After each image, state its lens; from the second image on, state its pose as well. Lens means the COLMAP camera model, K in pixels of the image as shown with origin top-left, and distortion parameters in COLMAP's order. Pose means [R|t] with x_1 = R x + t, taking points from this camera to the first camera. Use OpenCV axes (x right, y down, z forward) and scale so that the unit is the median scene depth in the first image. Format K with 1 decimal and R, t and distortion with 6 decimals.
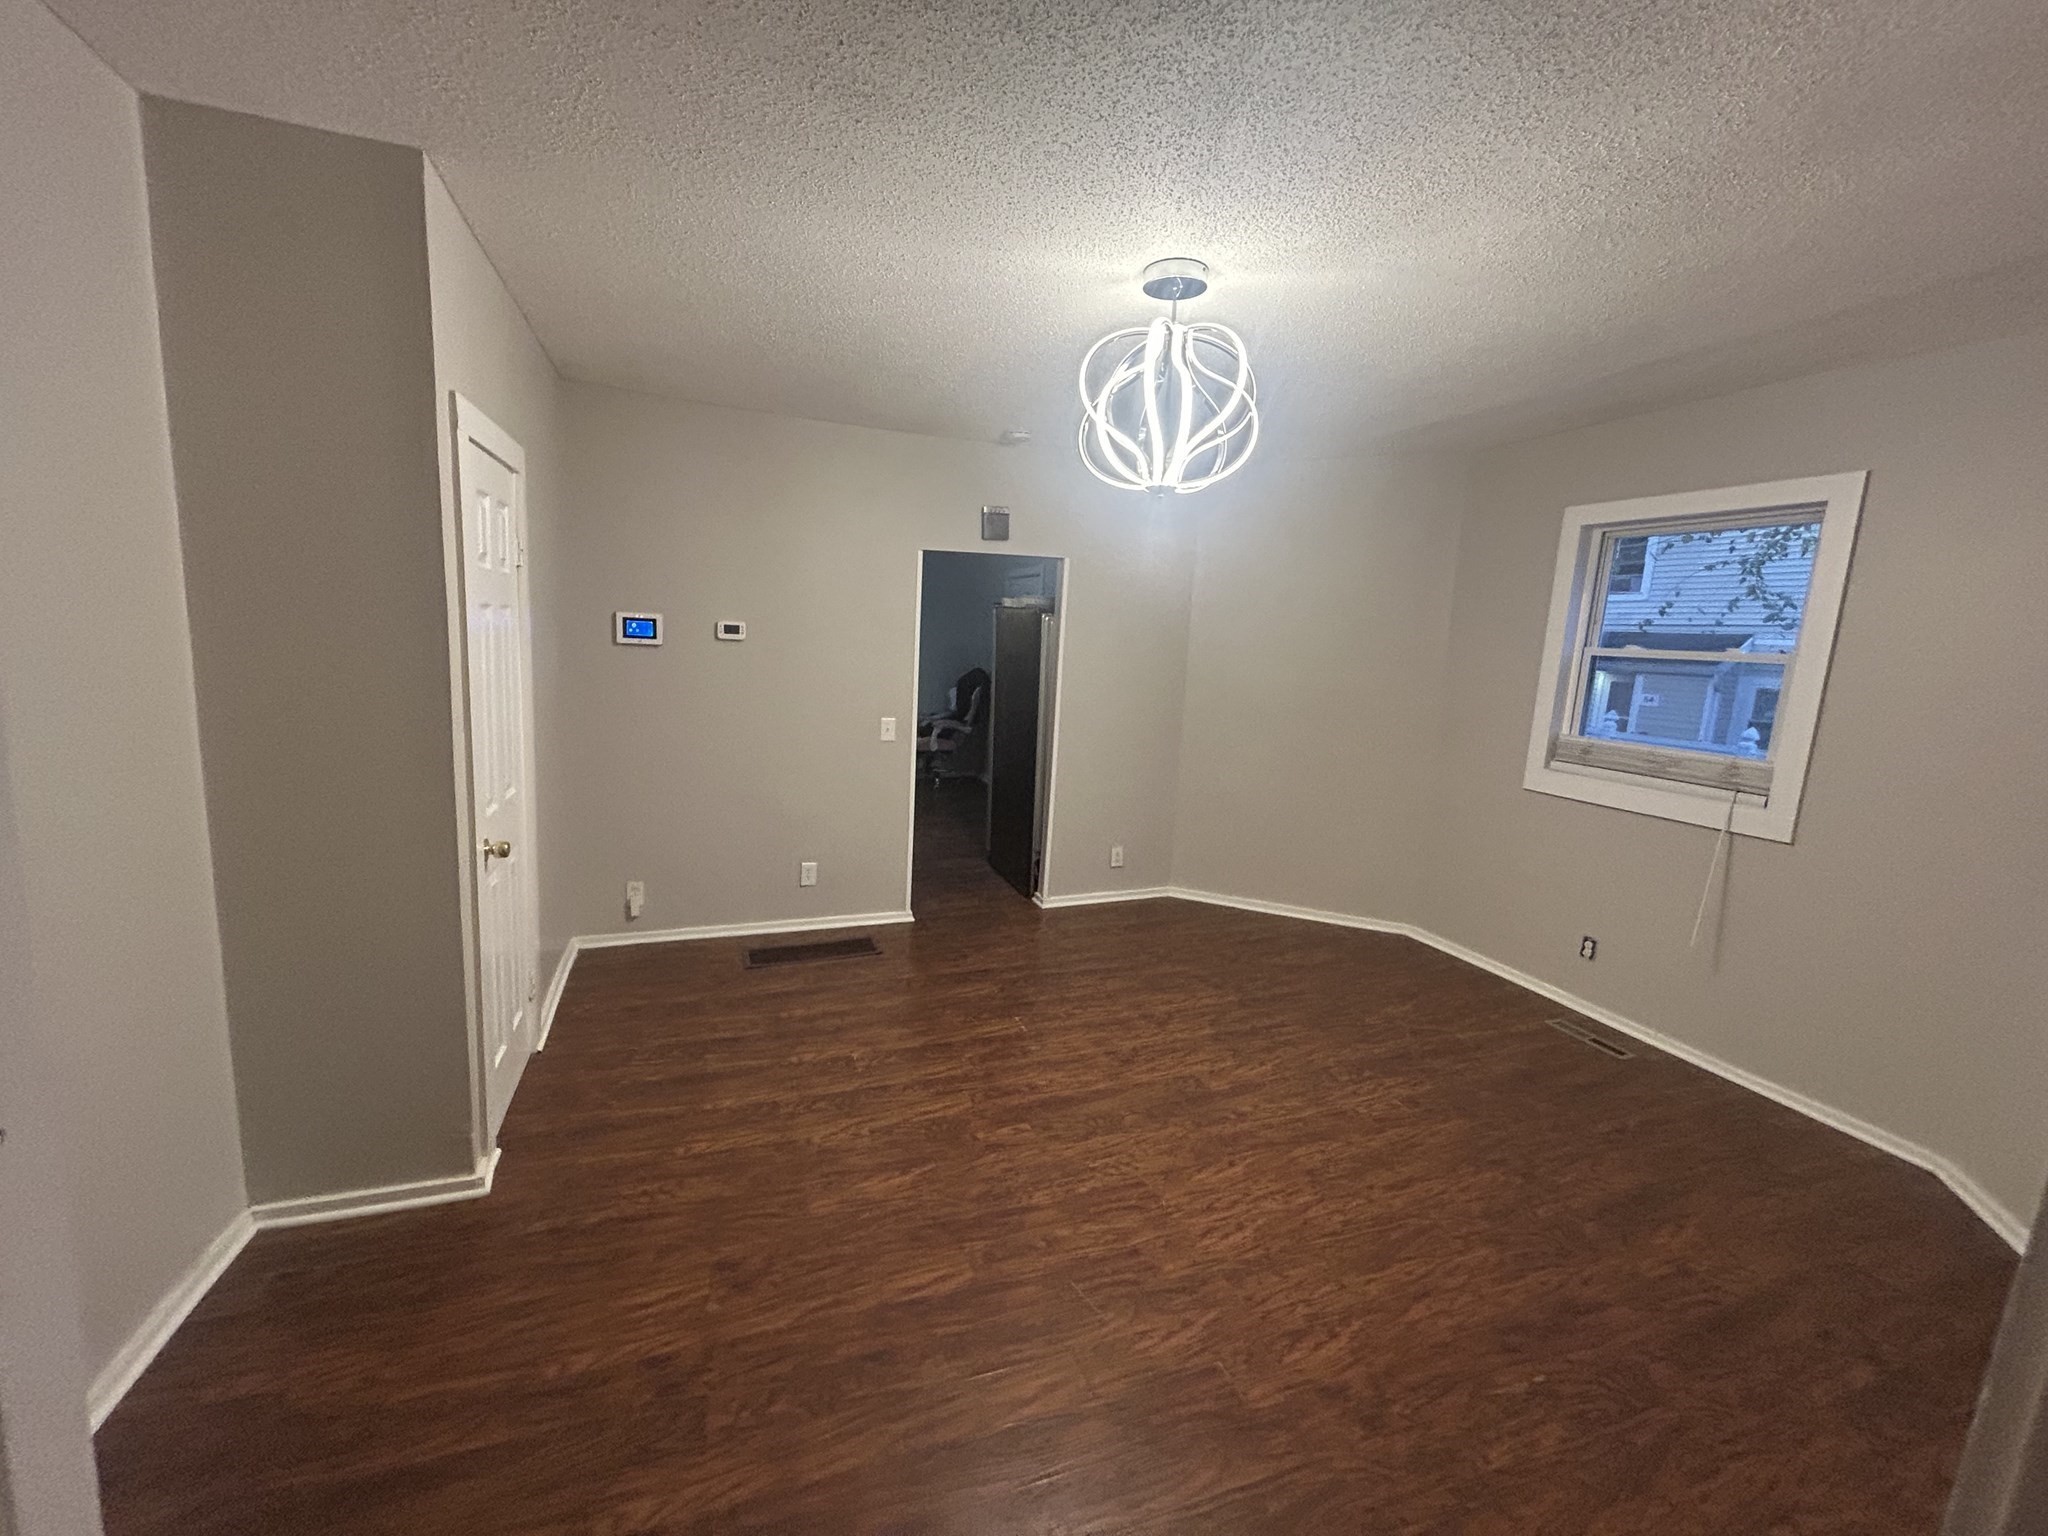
lens RADIAL K [[829.3, 0, 1023.1], [0, 829.3, 770.6], [0, 0, 1]] dist [0.000471, 0.000068]
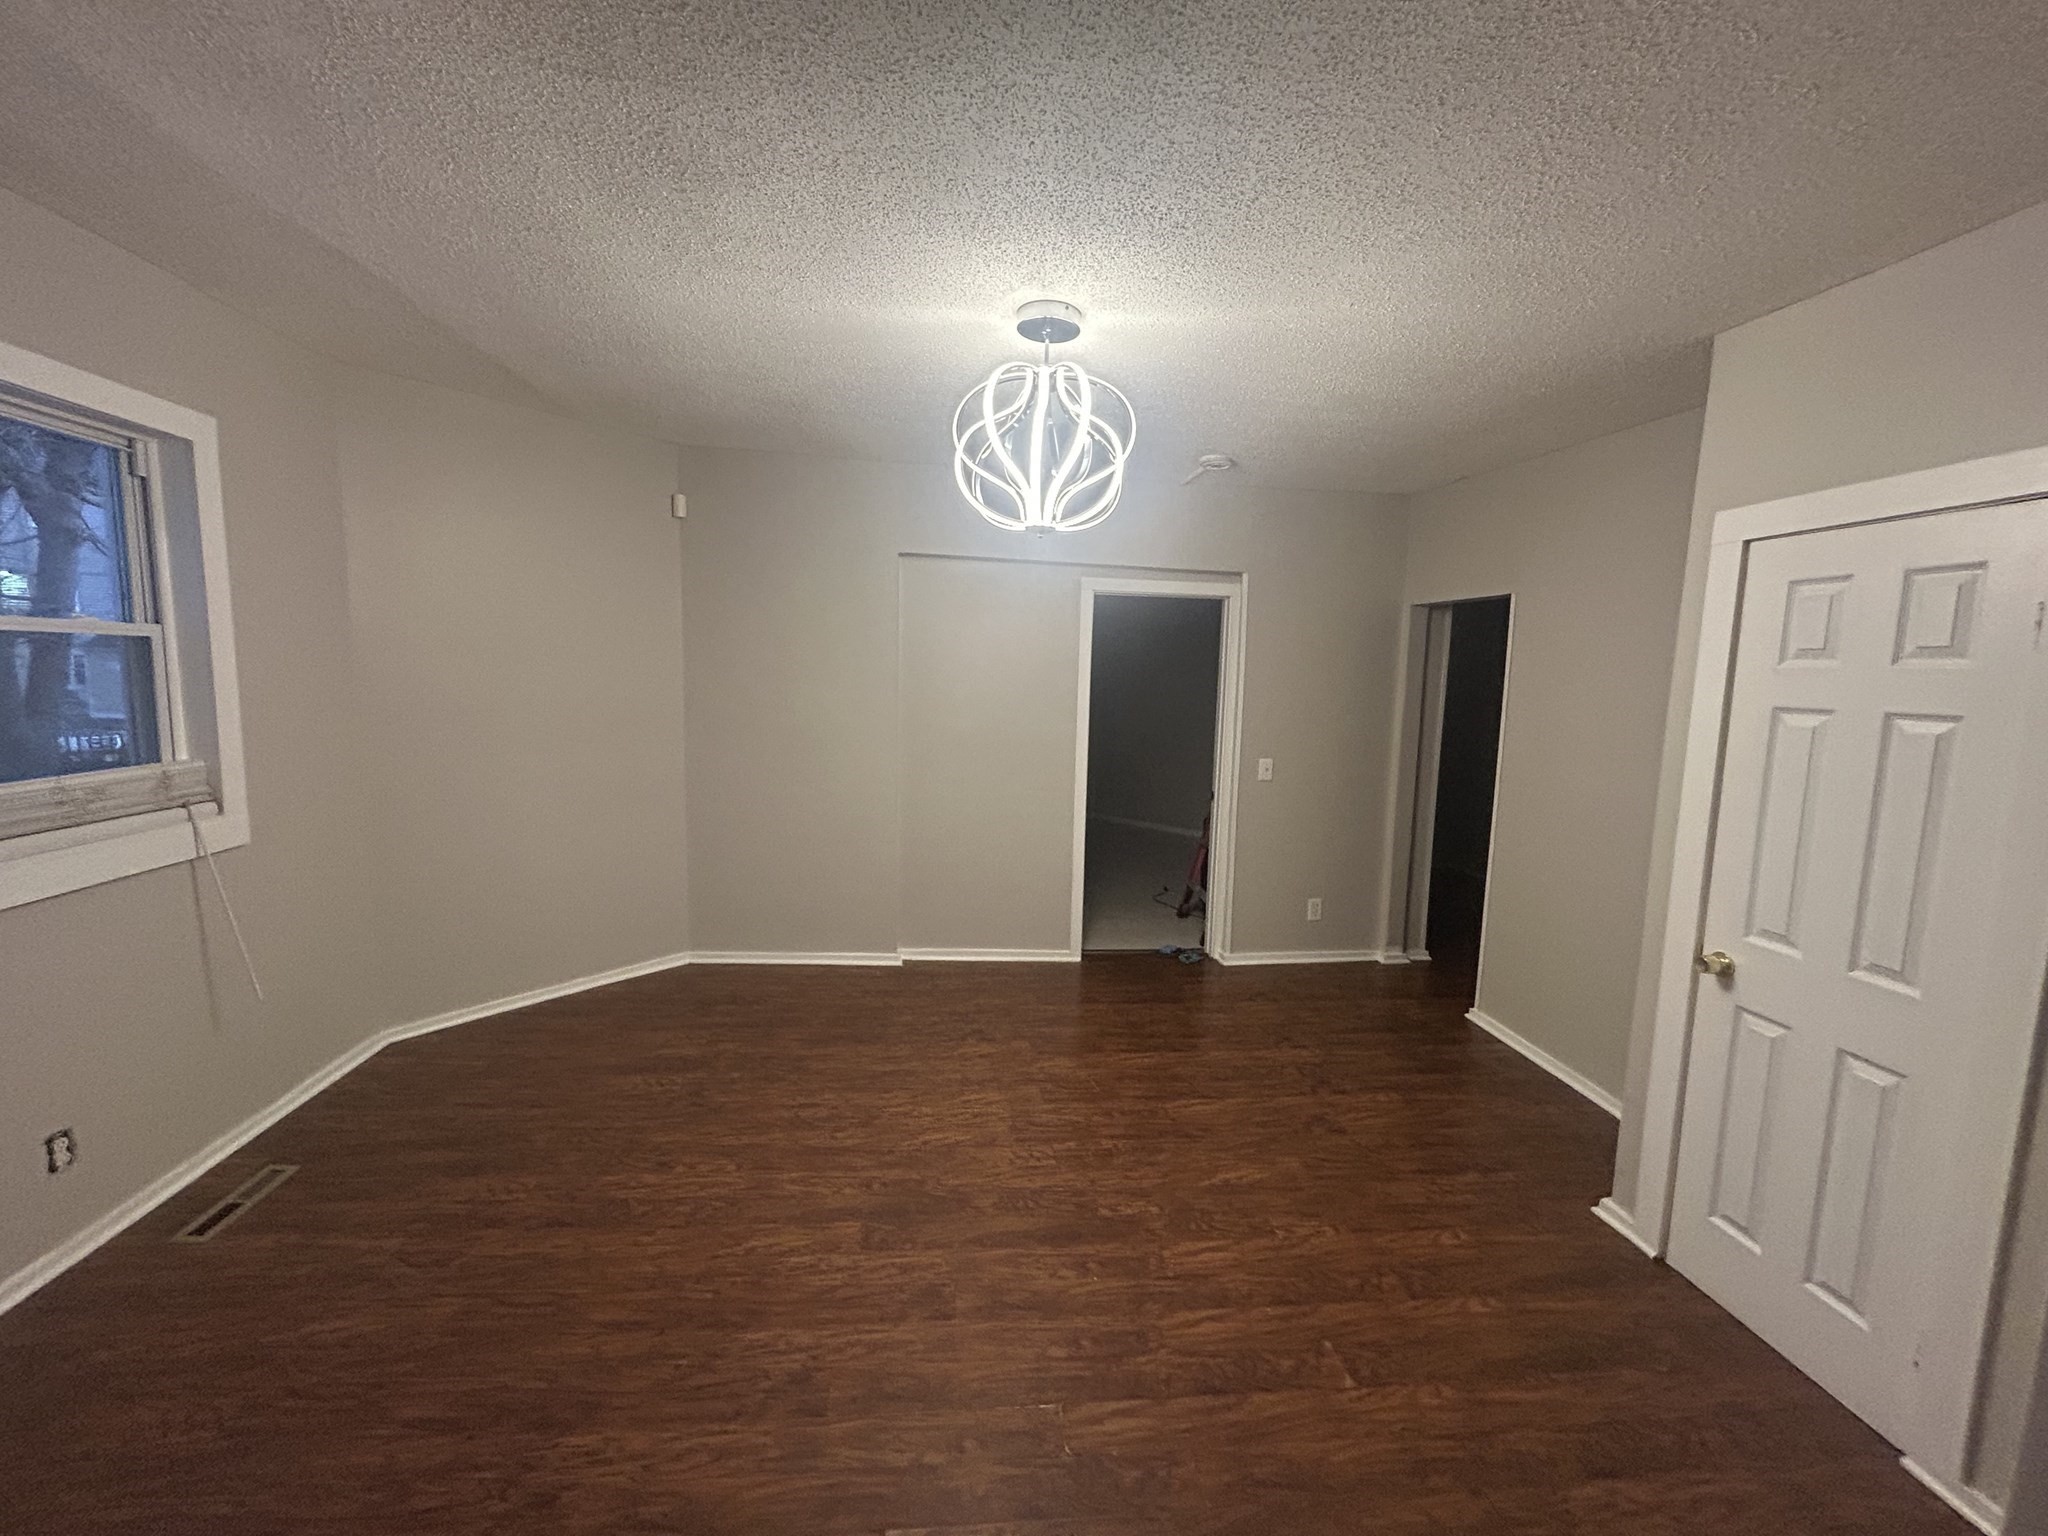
lens RADIAL K [[829.3, 0, 1019.5], [0, 829.3, 762.4], [0, 0, 1]] dist [0.000471, 0.000068]
pose [[-0.966105, -0.113035, 0.232087, -0.060820], [-0.045406, 0.959430, 0.278268, -0.293156], [-0.254126, 0.258298, -0.932042, 1.690712]]
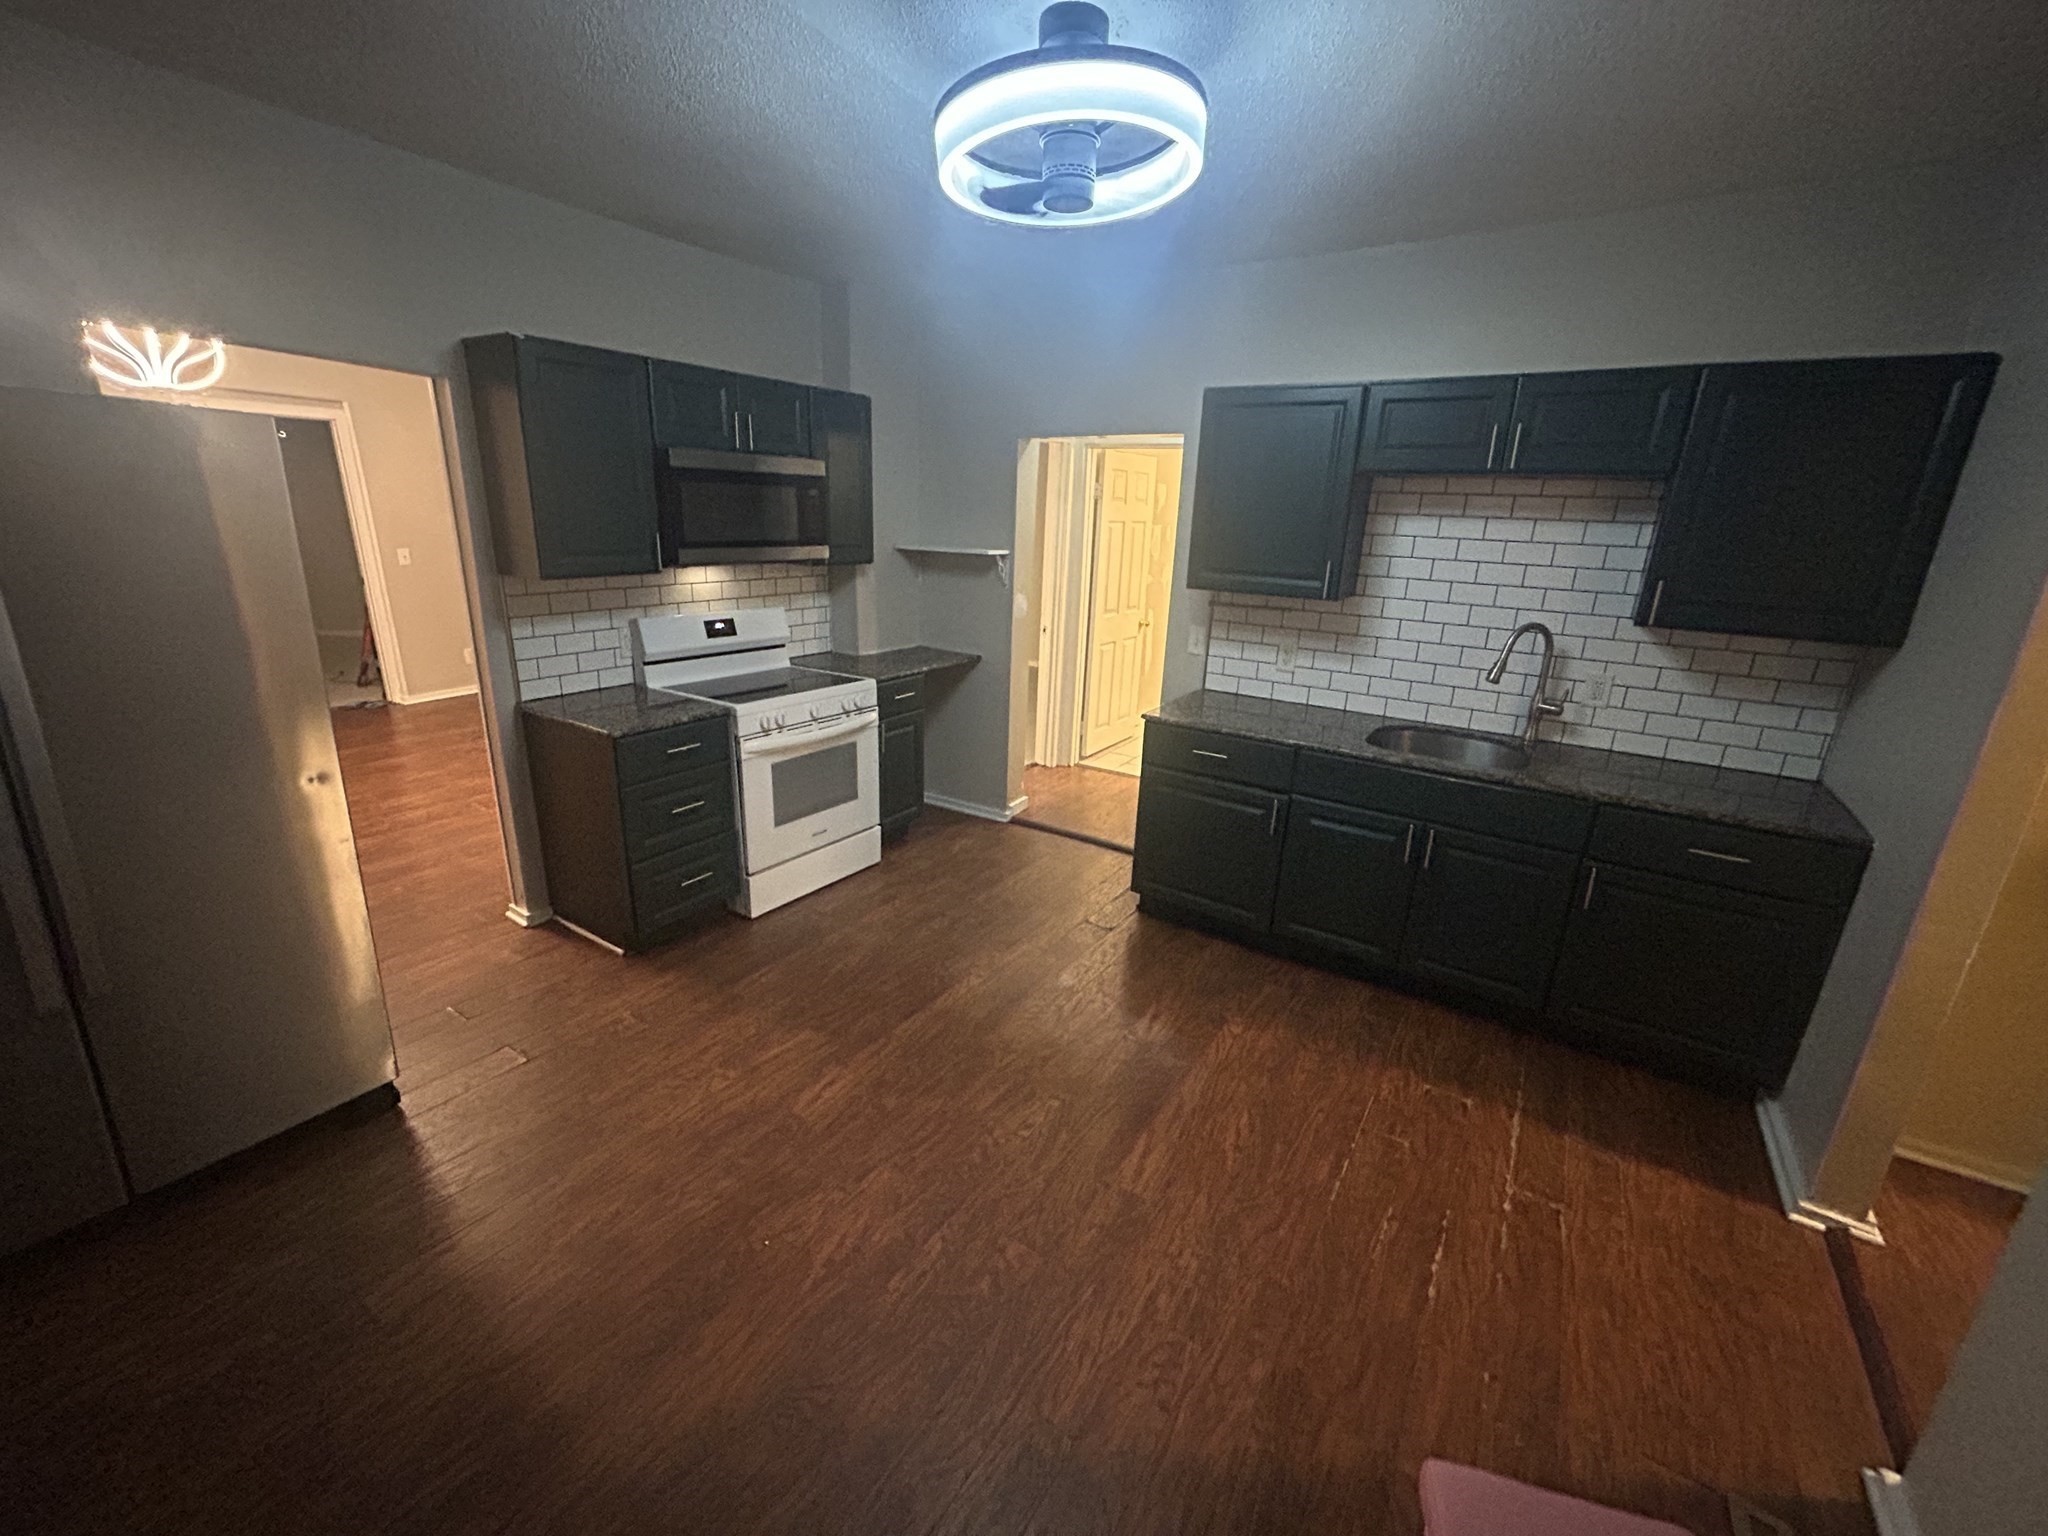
lens RADIAL K [[829.3, 0, 1020.3], [0, 829.3, 764.4], [0, 0, 1]] dist [0.000471, 0.000068]
pose [[-0.807902, 0.094554, -0.581681, -0.139488], [-0.170666, 0.907208, 0.384508, -0.477908], [0.564063, 0.409918, -0.716799, 2.792111]]
